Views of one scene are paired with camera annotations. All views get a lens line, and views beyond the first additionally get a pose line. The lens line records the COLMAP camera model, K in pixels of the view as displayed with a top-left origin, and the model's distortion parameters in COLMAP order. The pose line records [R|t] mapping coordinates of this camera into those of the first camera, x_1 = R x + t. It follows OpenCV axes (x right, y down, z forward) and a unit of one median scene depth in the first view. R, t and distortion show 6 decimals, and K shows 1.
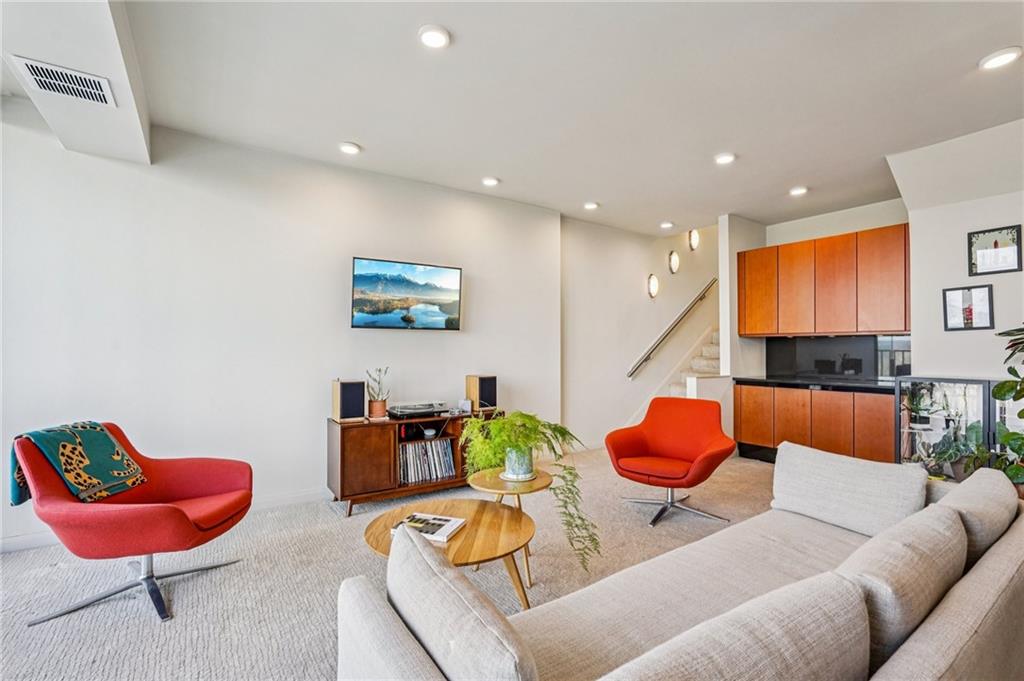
lens RADIAL K [[463.5, 0, 509.9], [0, 463.5, 343.2], [0, 0, 1]] dist [0.003094, 0.000821]
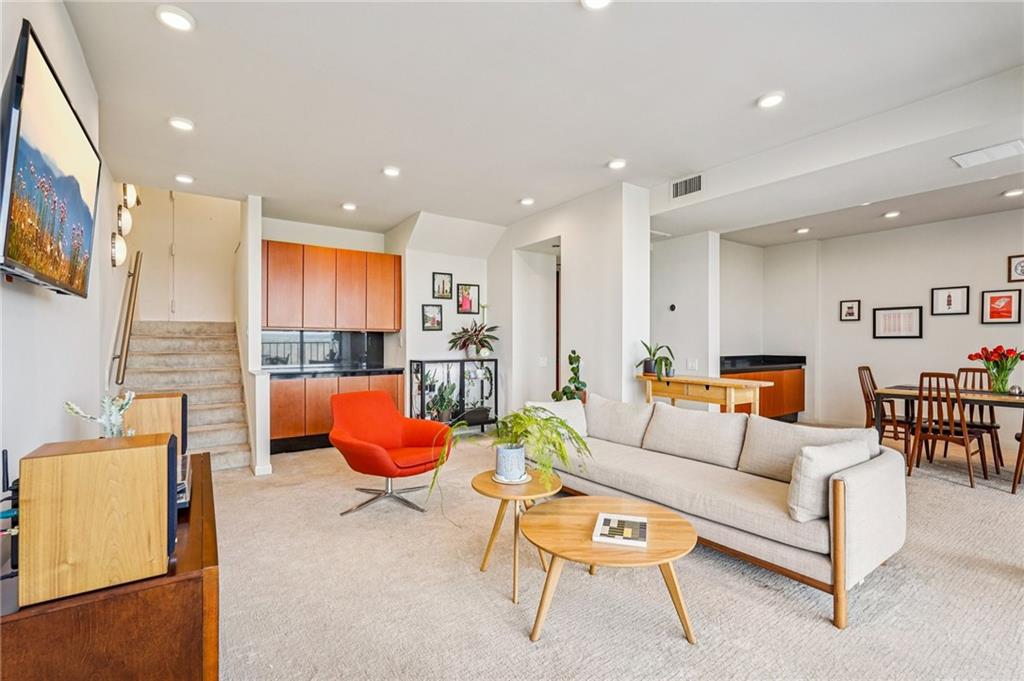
lens RADIAL K [[463.5, 0, 509.9], [0, 463.5, 343.2], [0, 0, 1]] dist [0.003094, 0.000821]
pose [[0.003652, -0.005598, 0.999978, -0.662069], [-0.013743, 0.999890, 0.005648, 0.003233], [-0.999899, -0.013763, 0.003574, 0.715722]]
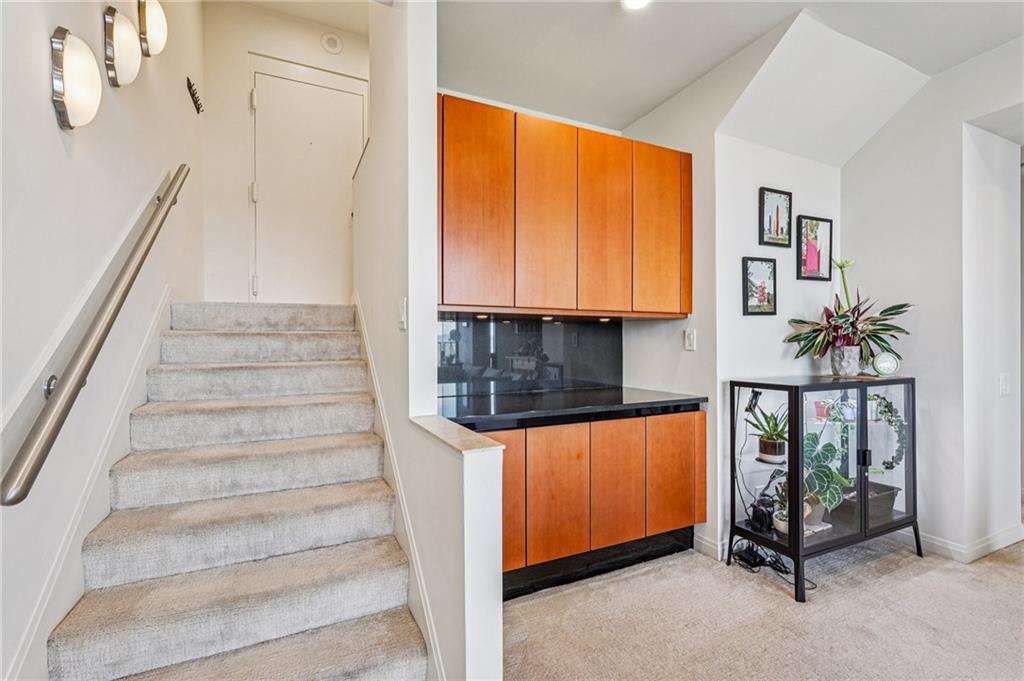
lens RADIAL K [[458.6, 0, 512.0], [0, 458.6, 340.5], [0, 0, 1]] dist [0.002102, 0.000482]
pose [[0.153433, -0.002142, 0.988157, 0.185244], [-0.007373, 0.999967, 0.003312, 0.013212], [-0.988132, -0.007794, 0.153412, 1.280638]]
